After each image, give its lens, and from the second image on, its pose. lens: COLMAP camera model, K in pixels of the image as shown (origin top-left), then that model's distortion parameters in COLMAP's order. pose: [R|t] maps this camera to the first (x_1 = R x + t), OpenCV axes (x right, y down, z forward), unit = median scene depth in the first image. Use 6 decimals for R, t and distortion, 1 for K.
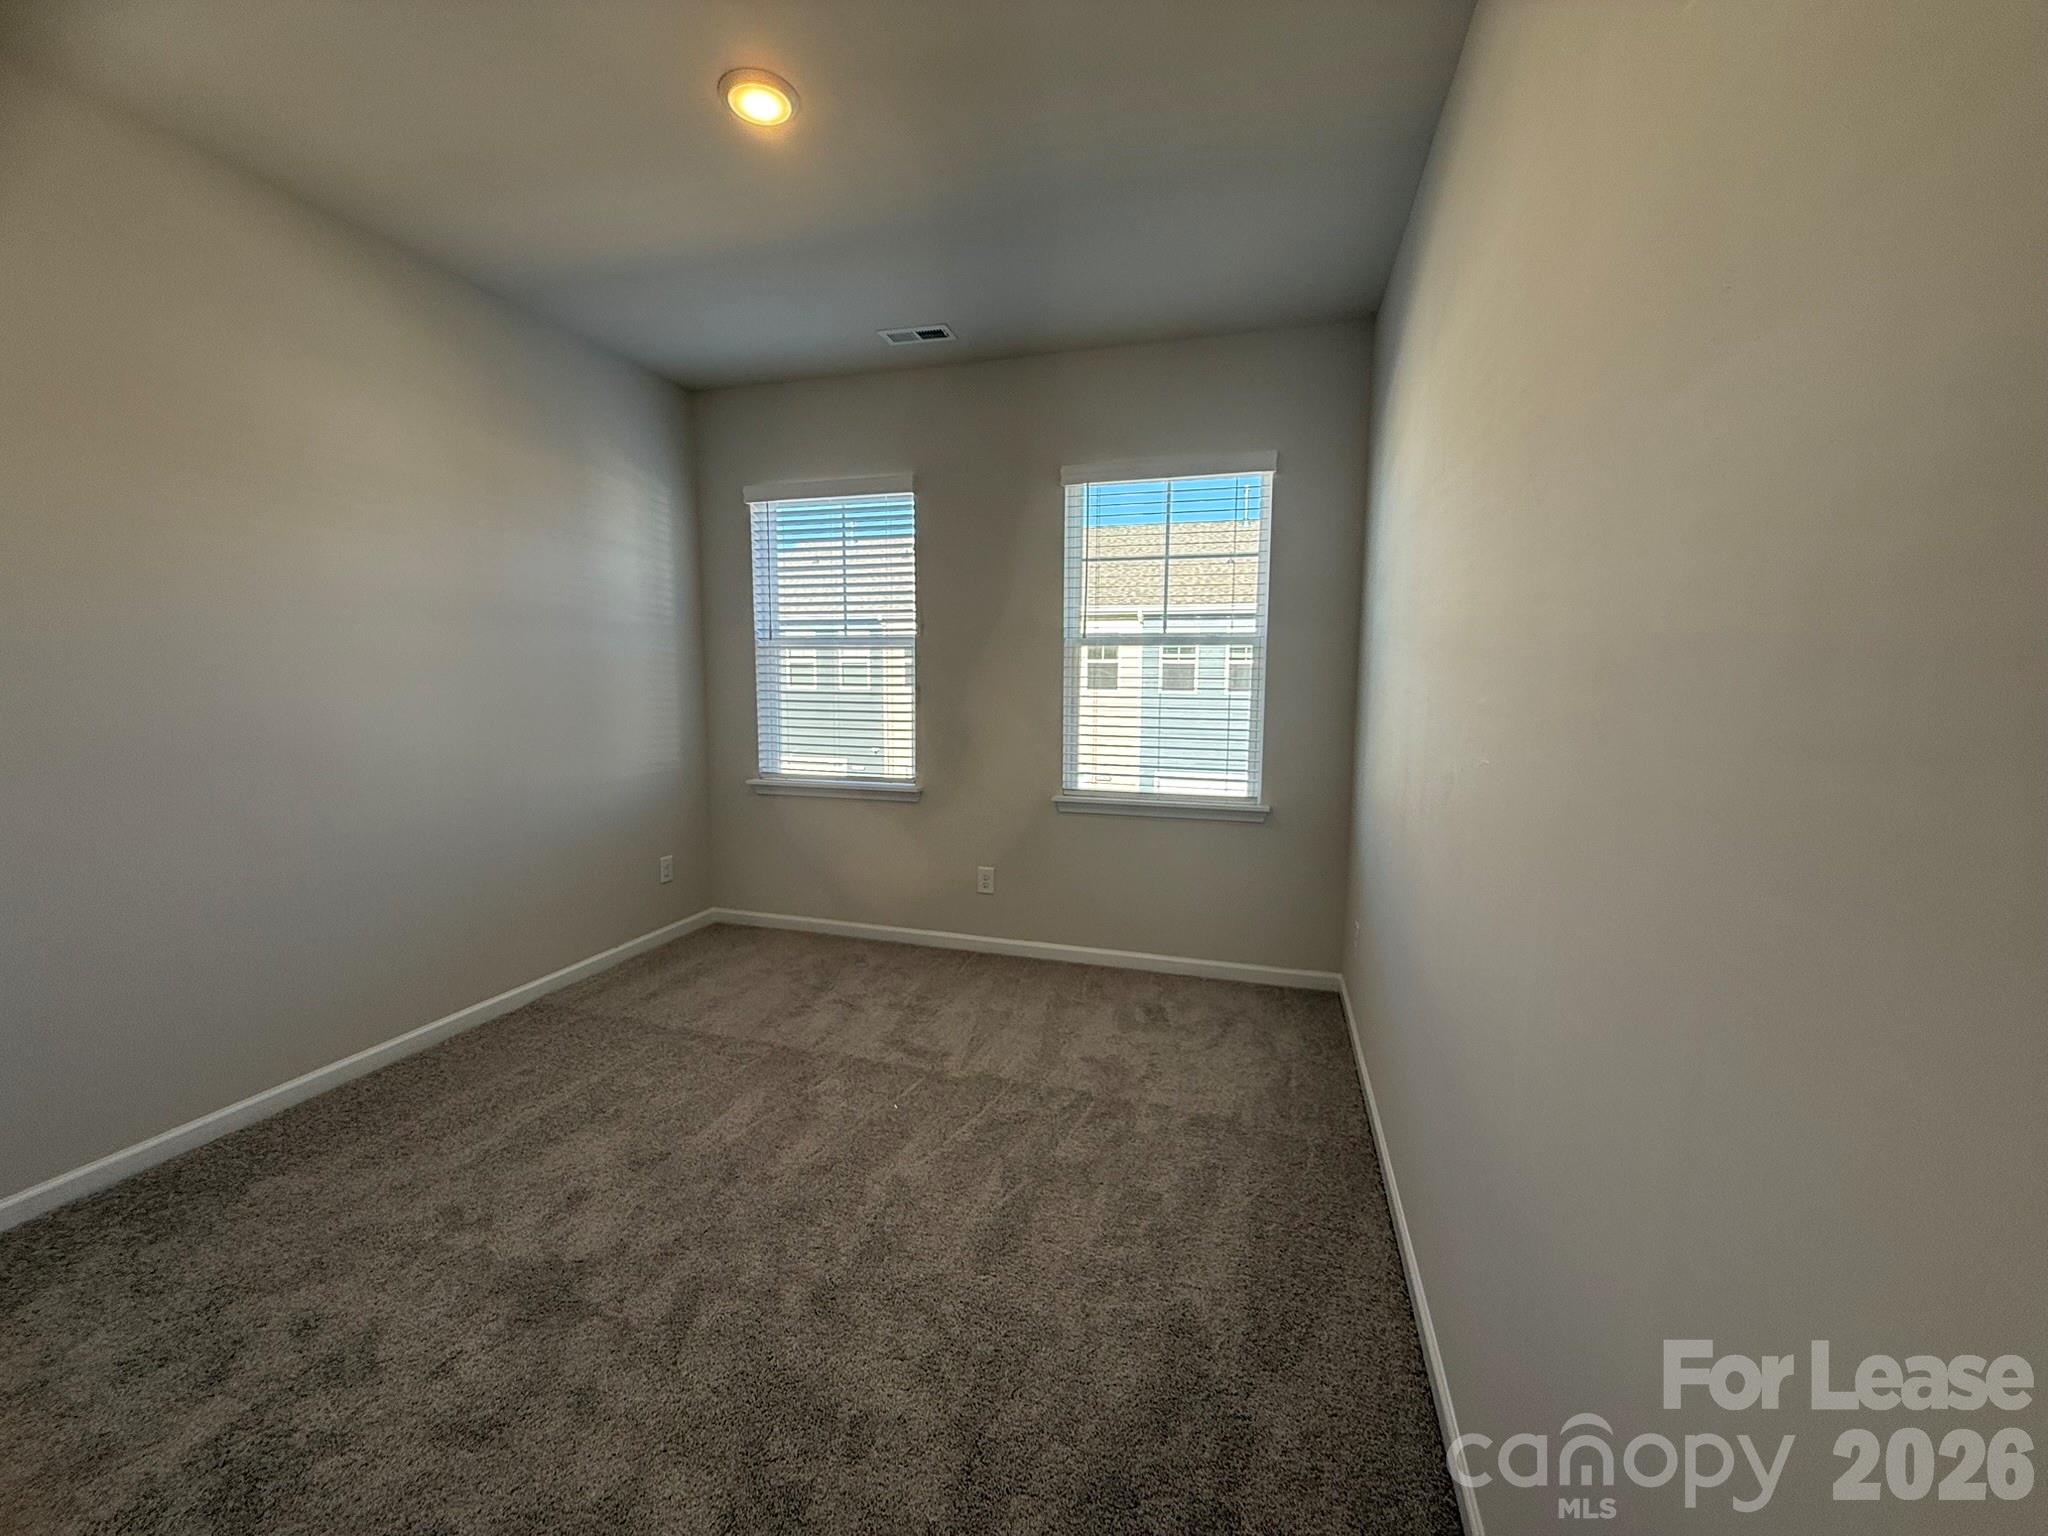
lens RADIAL K [[814.5, 0, 1017.4], [0, 814.5, 767.9], [0, 0, 1]] dist [-0.000756, -0.000129]
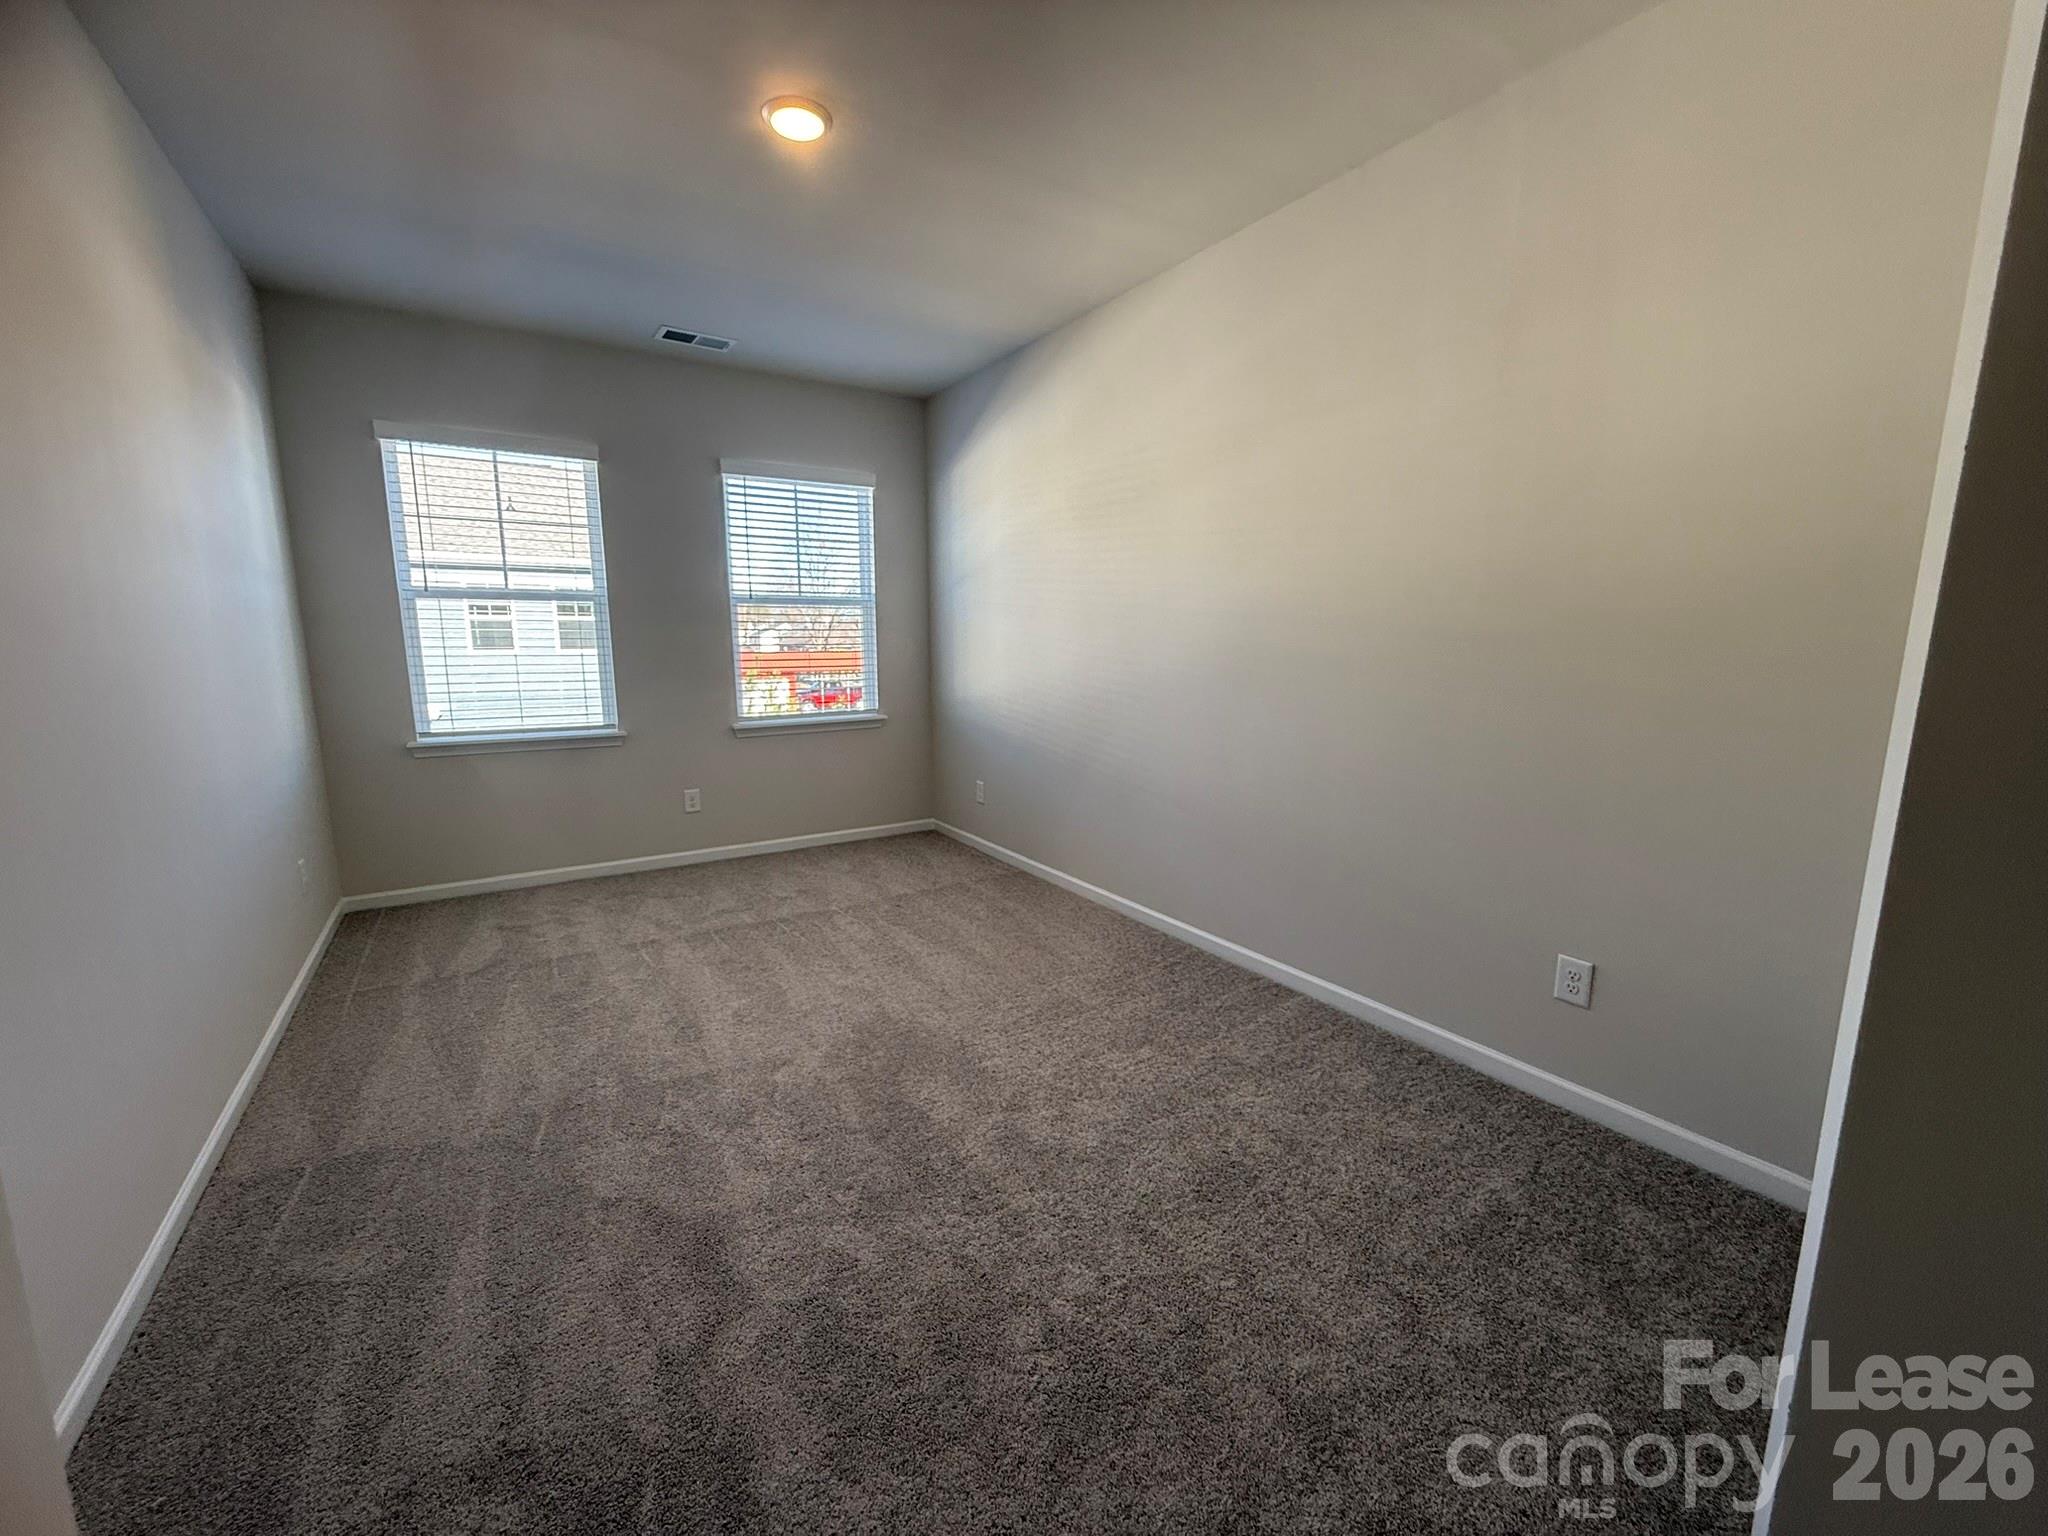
lens RADIAL K [[814.5, 0, 1021.1], [0, 814.5, 769.8], [0, 0, 1]] dist [-0.000756, -0.000129]
pose [[0.658924, -0.134979, 0.739999, -0.557379], [0.095146, 0.990823, 0.096009, 0.021787], [-0.746167, 0.007145, 0.665720, -0.147980]]
